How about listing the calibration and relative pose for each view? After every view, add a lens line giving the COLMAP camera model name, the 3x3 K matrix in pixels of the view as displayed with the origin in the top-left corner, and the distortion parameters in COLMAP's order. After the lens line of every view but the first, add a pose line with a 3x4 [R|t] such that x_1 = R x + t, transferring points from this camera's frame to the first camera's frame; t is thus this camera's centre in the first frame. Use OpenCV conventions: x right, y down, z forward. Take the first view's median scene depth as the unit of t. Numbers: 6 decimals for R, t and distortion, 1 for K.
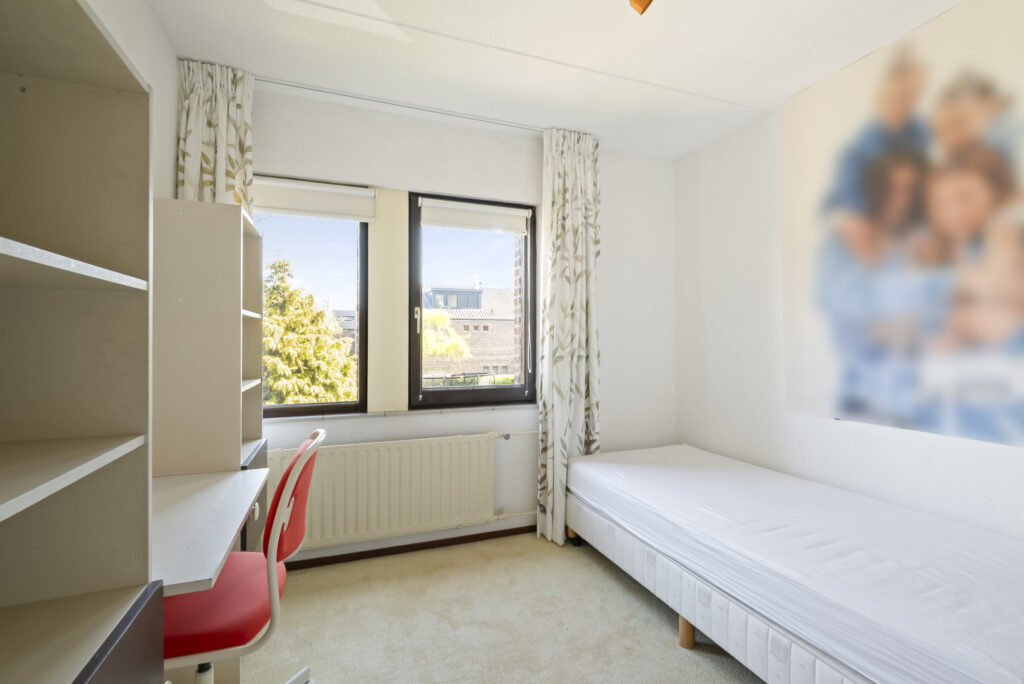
lens RADIAL K [[464.2, 0, 508.5], [0, 464.2, 331.1], [0, 0, 1]] dist [-0.000511, 0.000087]
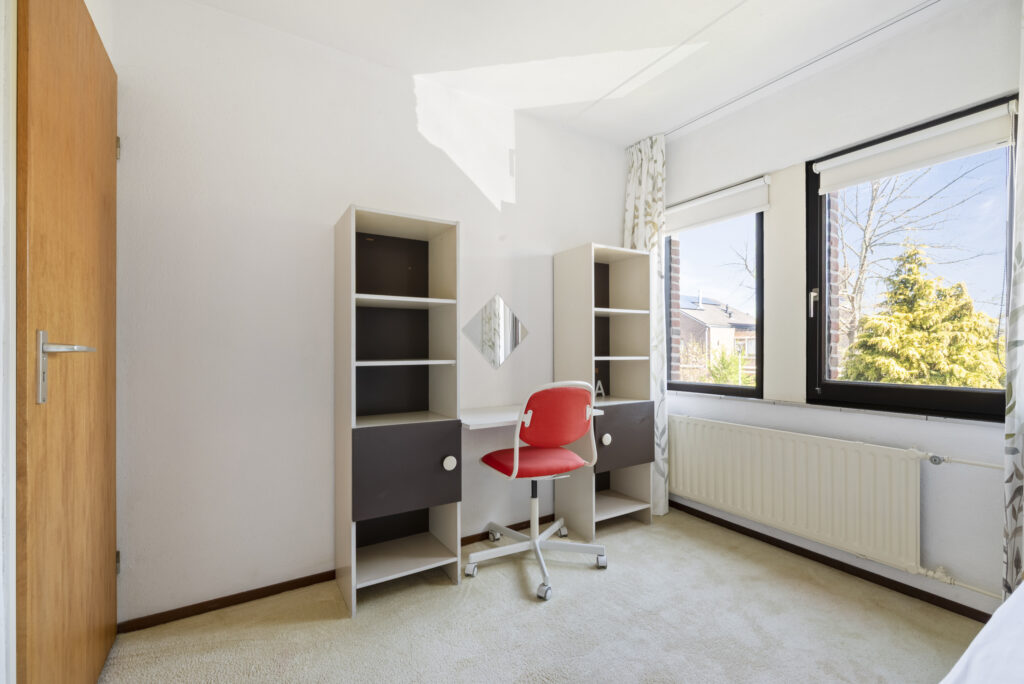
lens RADIAL K [[440.1, 0, 509.4], [0, 440.1, 342.6], [0, 0, 1]] dist [-0.000748, -0.000720]
pose [[0.190401, -0.011131, -0.981643, 0.205434], [0.017639, 0.999813, -0.007916, 0.019271], [0.981548, -0.015808, 0.190562, 0.104547]]
